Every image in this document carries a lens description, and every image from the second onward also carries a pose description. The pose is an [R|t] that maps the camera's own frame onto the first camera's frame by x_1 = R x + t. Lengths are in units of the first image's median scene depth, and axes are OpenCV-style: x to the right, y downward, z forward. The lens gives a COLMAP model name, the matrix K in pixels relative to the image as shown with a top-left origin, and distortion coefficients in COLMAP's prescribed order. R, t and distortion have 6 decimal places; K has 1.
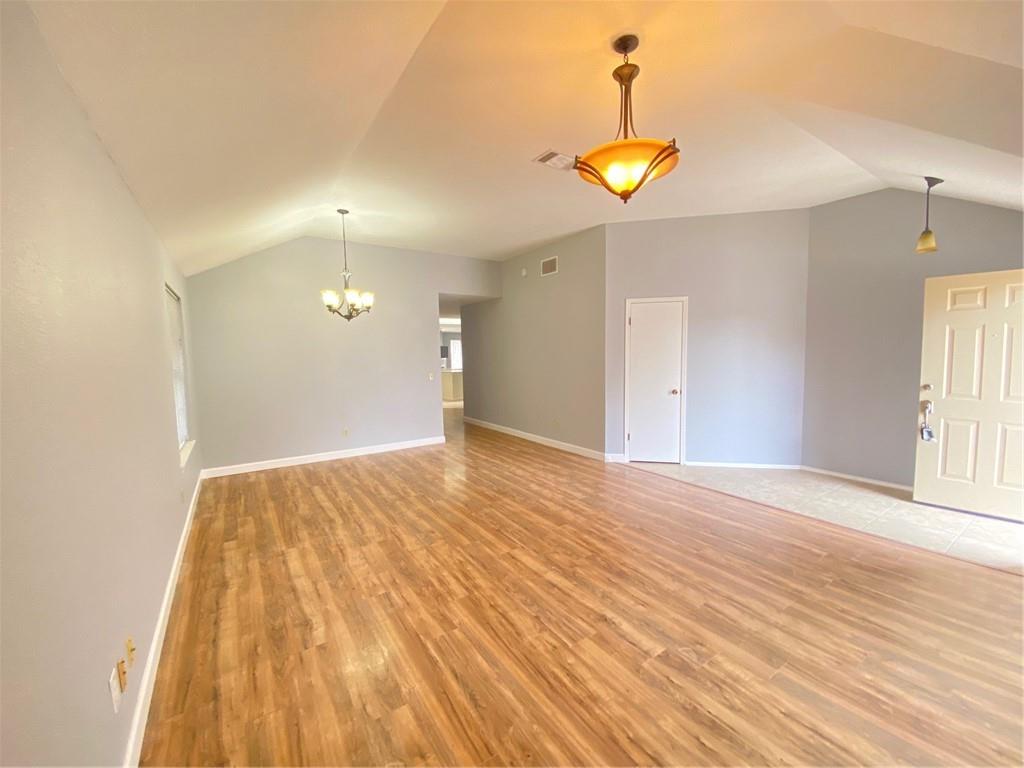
lens RADIAL K [[419.4, 0, 515.5], [0, 419.4, 406.3], [0, 0, 1]] dist [0.024860, -0.022982]
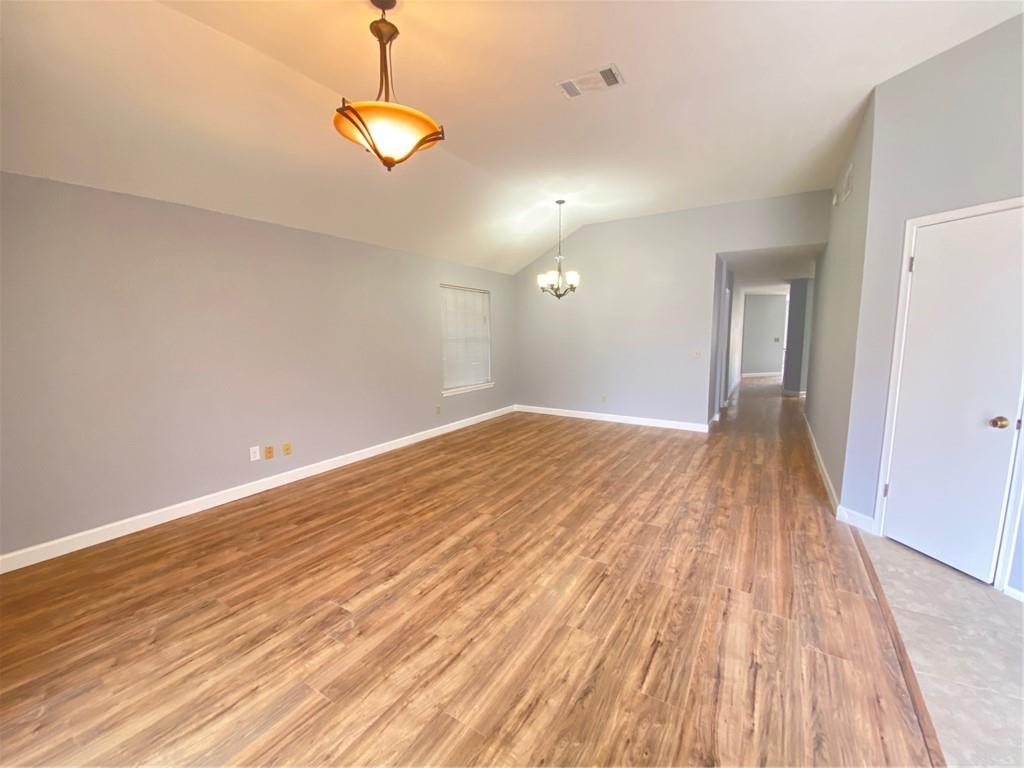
lens RADIAL K [[416.6, 0, 513.7], [0, 416.6, 382.7], [0, 0, 1]] dist [0.026364, -0.022382]
pose [[0.409031, 0.131909, -0.902936, 1.020376], [-0.126349, 0.988153, 0.087122, -0.095159], [0.903731, 0.078450, 0.420852, 0.647809]]
